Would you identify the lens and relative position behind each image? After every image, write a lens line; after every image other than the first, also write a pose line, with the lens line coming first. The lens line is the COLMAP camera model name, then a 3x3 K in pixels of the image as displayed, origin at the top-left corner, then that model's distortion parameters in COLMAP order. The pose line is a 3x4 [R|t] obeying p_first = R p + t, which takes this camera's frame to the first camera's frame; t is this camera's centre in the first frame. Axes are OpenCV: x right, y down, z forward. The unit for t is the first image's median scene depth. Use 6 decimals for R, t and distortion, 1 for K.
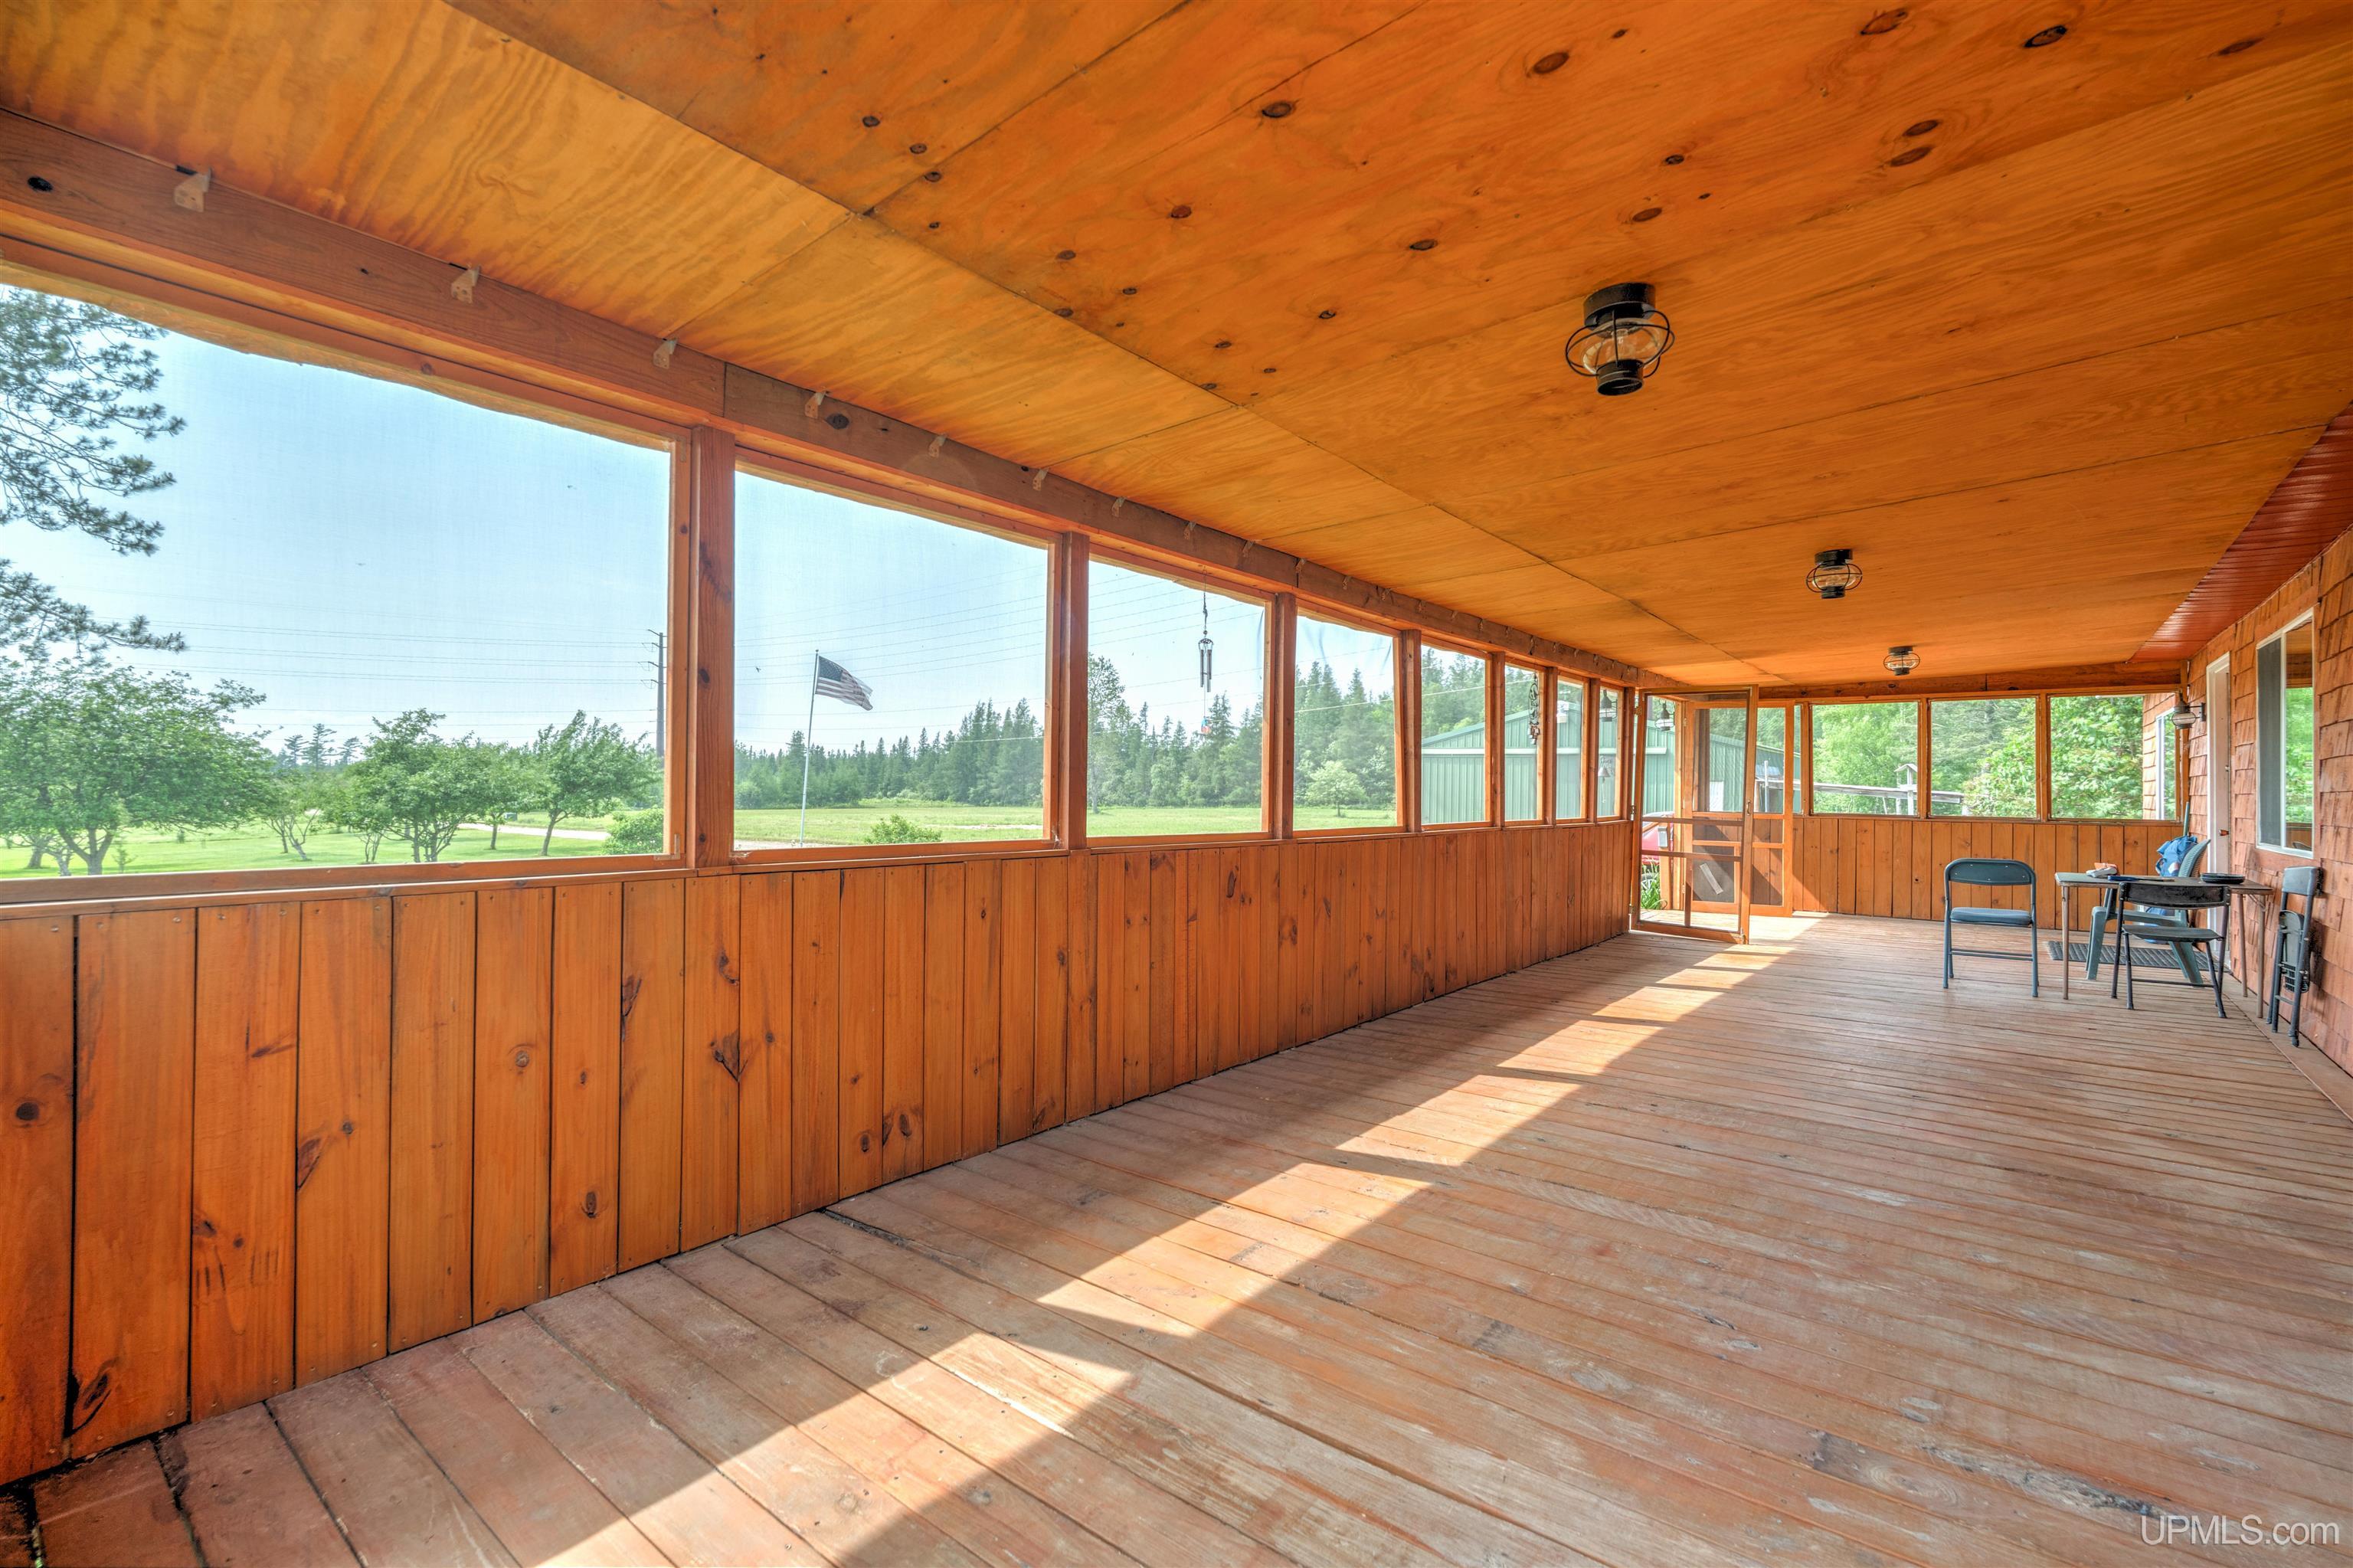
lens RADIAL K [[1035.7, 0, 1176.5], [0, 1035.7, 784.0], [0, 0, 1]] dist [-0.003023, 0.000241]
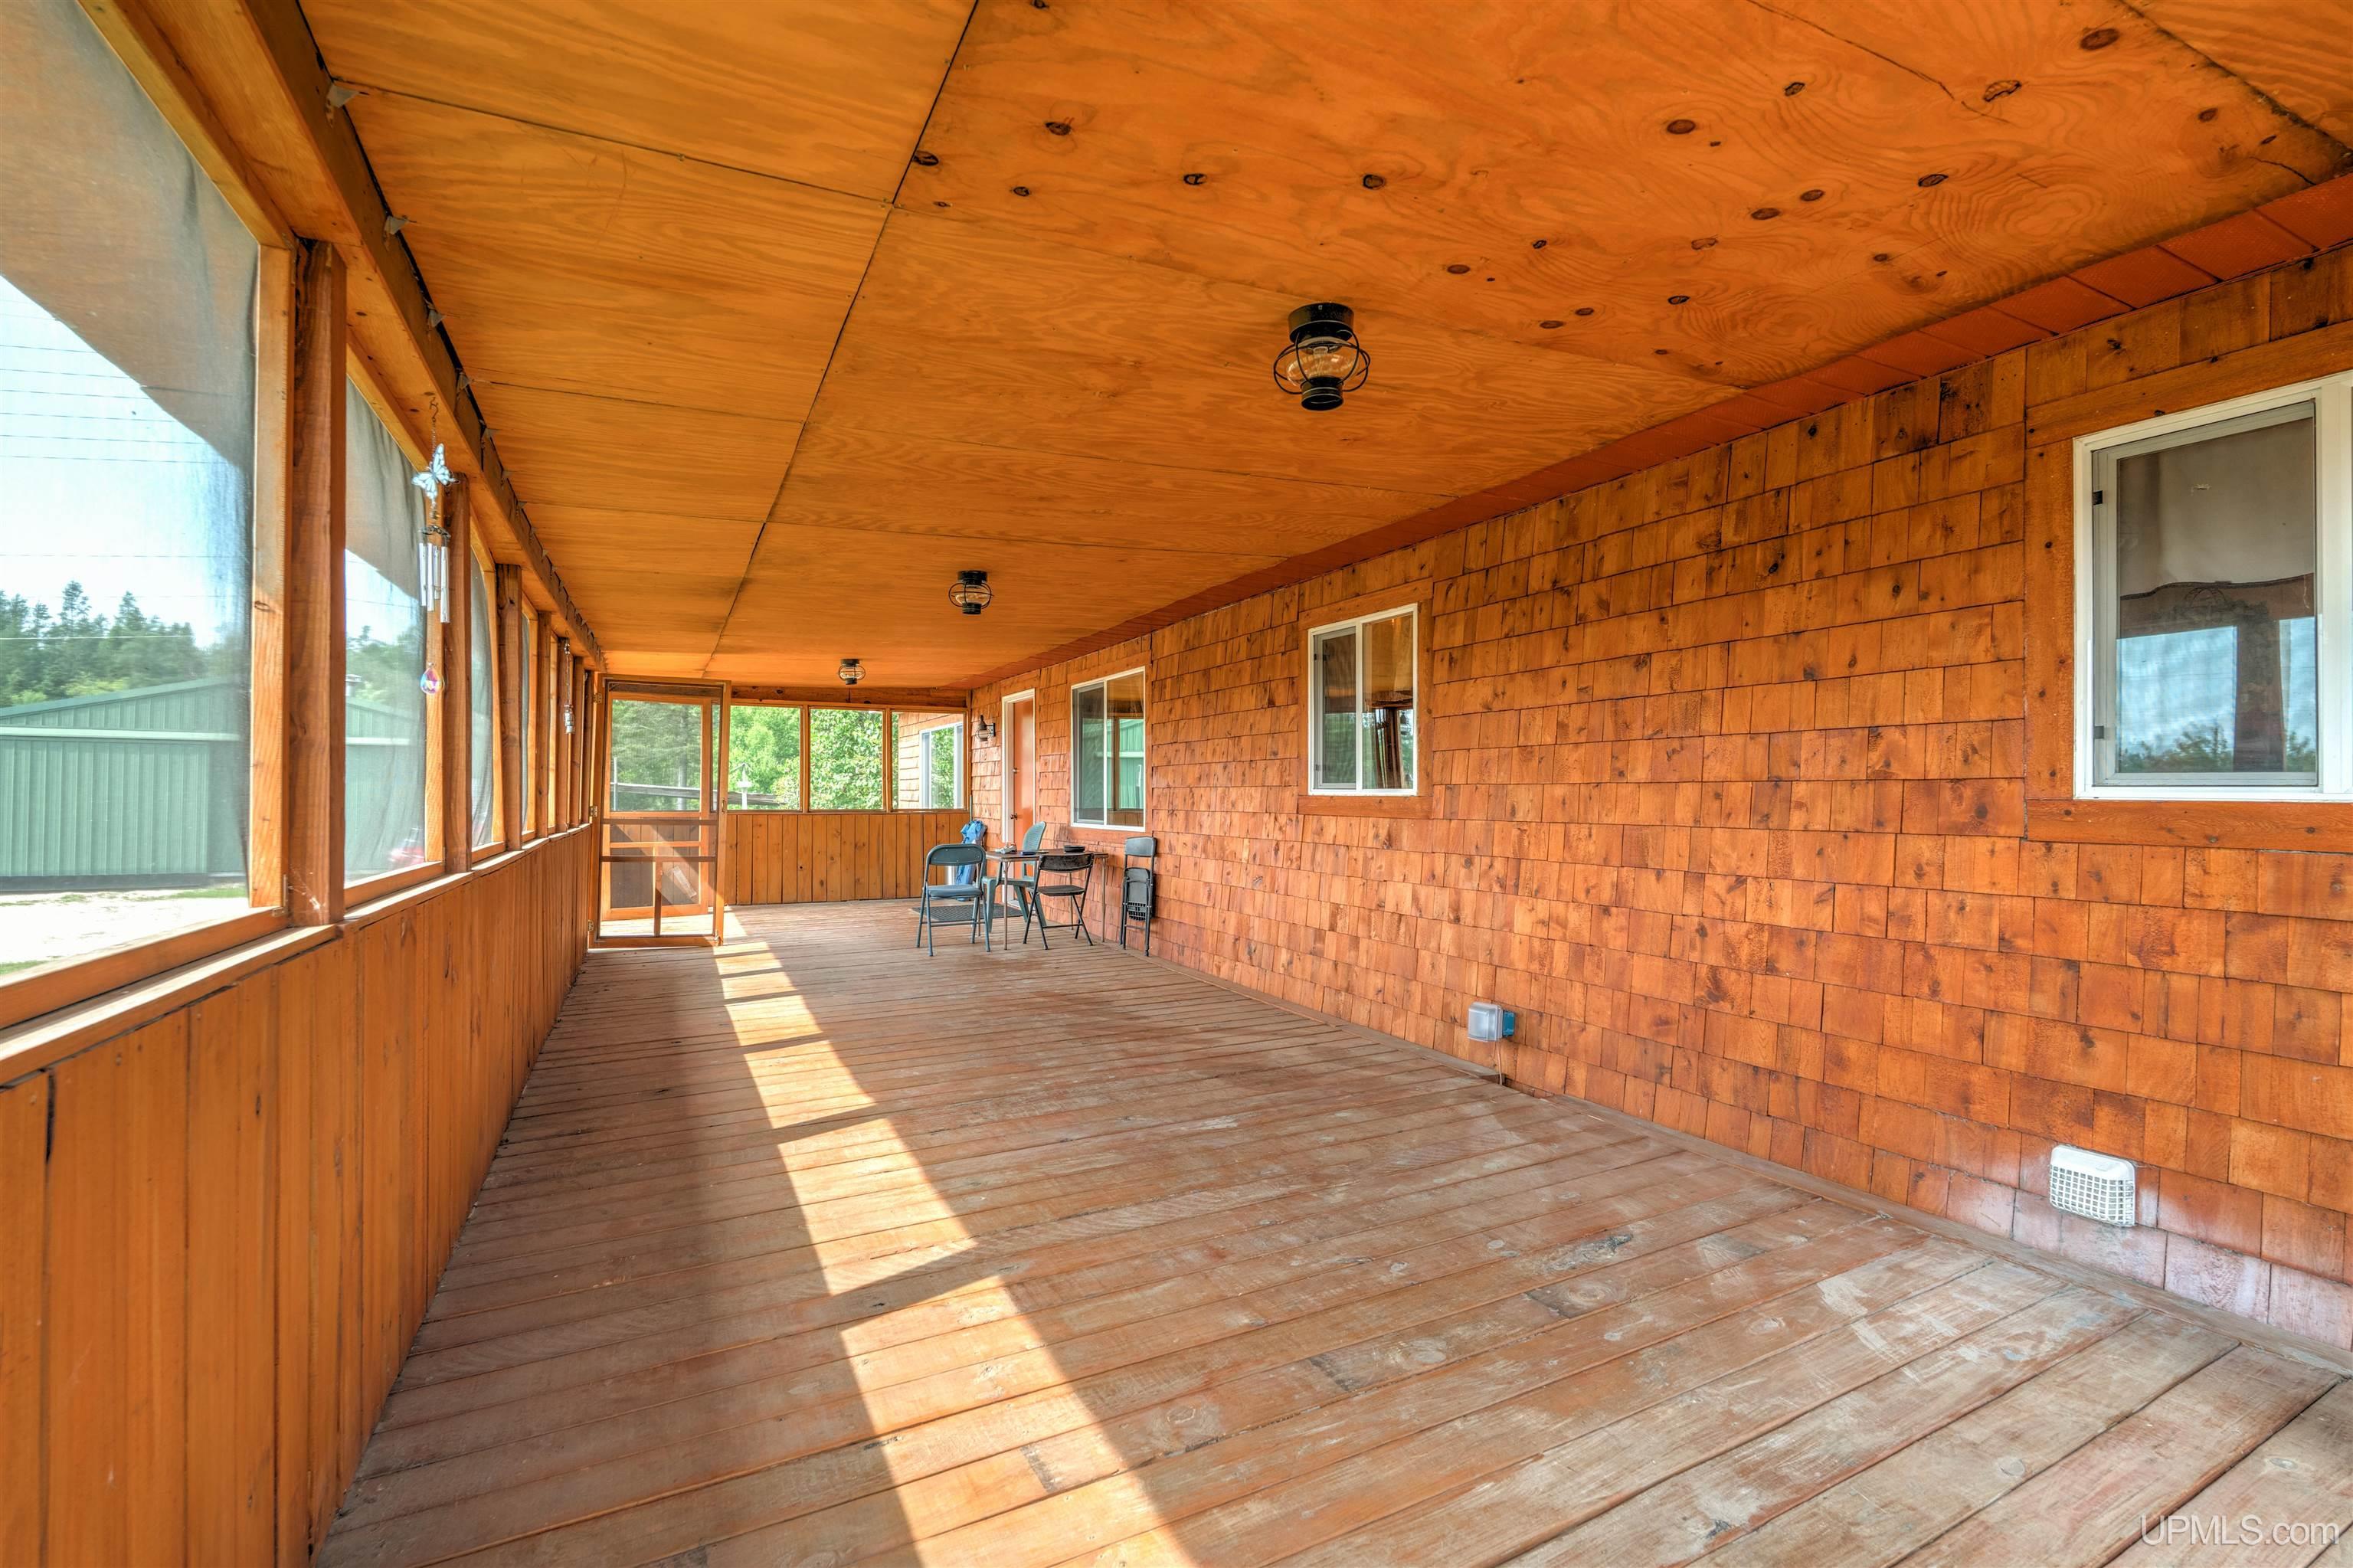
lens RADIAL K [[1035.7, 0, 1176.5], [0, 1035.7, 784.0], [0, 0, 1]] dist [-0.003023, 0.000241]
pose [[0.399412, -0.000929, 0.916771, -0.408646], [-0.002793, 0.999994, 0.002230, -0.002320], [-0.916767, -0.003451, 0.399407, 0.504624]]
